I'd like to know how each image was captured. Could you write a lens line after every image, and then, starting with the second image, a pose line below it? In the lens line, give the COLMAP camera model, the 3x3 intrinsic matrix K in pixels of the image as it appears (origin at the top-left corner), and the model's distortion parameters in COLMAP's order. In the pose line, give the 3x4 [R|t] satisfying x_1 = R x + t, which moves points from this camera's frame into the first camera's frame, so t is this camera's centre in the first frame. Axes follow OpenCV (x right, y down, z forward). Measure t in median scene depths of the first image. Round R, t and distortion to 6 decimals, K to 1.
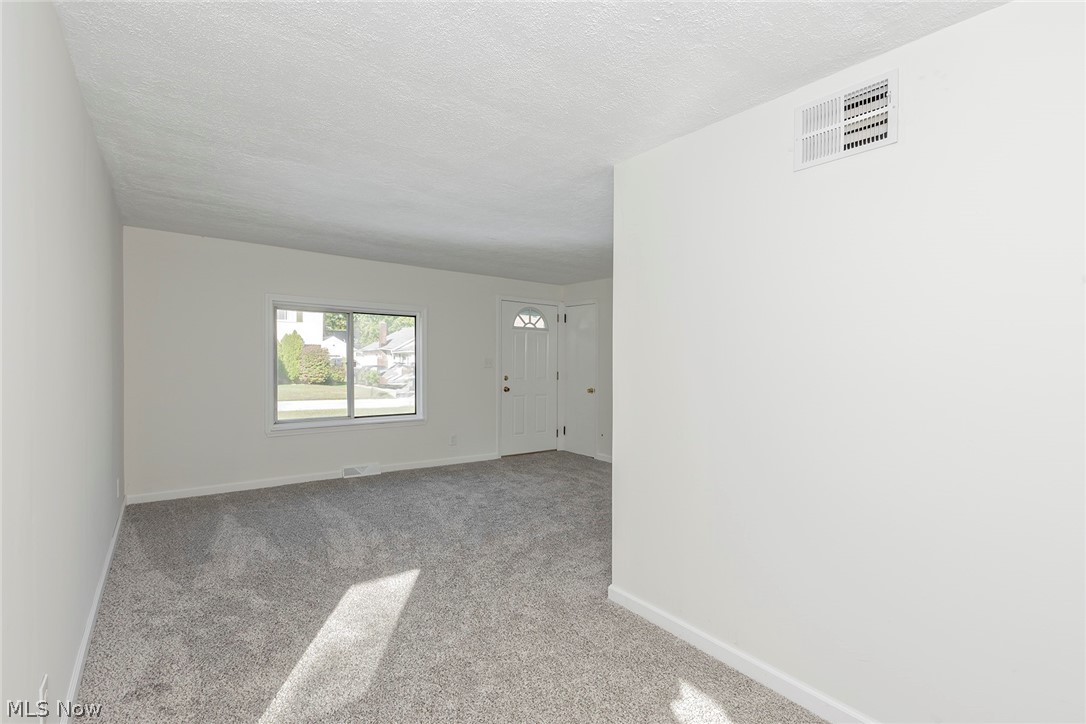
lens RADIAL K [[505.4, 0, 543.0], [0, 505.4, 362.0], [0, 0, 1]] dist [0.000463, -0.000258]
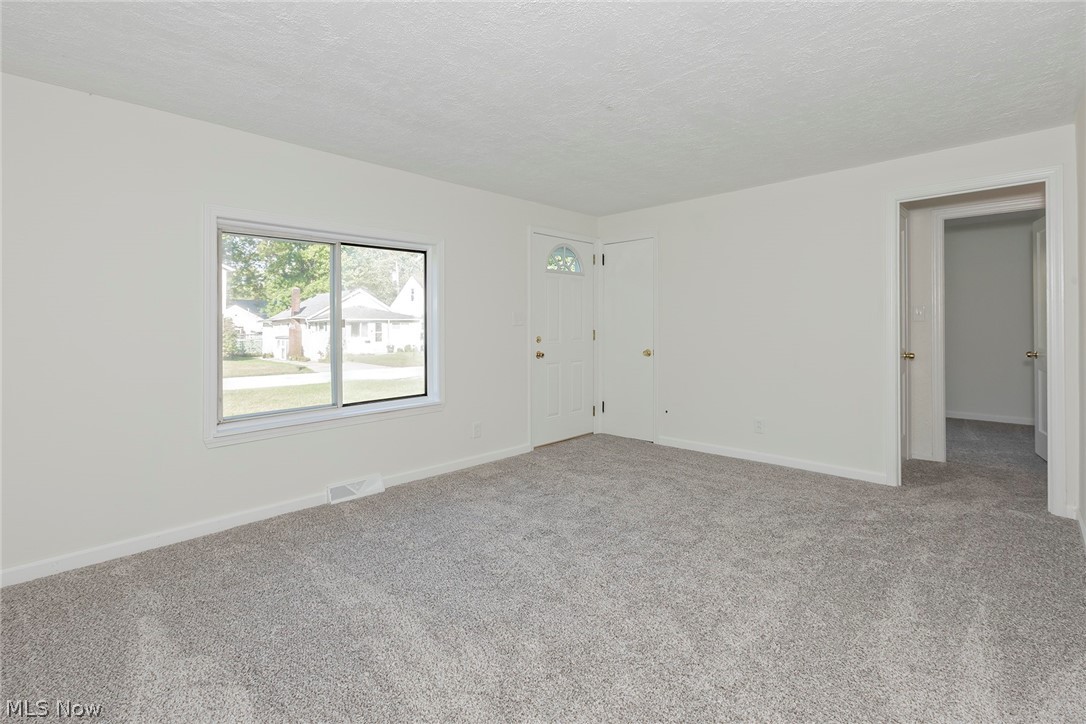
lens RADIAL K [[508.3, 0, 519.1], [0, 508.3, 307.6], [0, 0, 1]] dist [-0.002892, -0.001417]
pose [[0.991501, -0.021220, 0.128354, -0.236220], [0.026534, 0.998854, -0.039837, 0.017299], [-0.127362, 0.042904, 0.990928, 0.331643]]
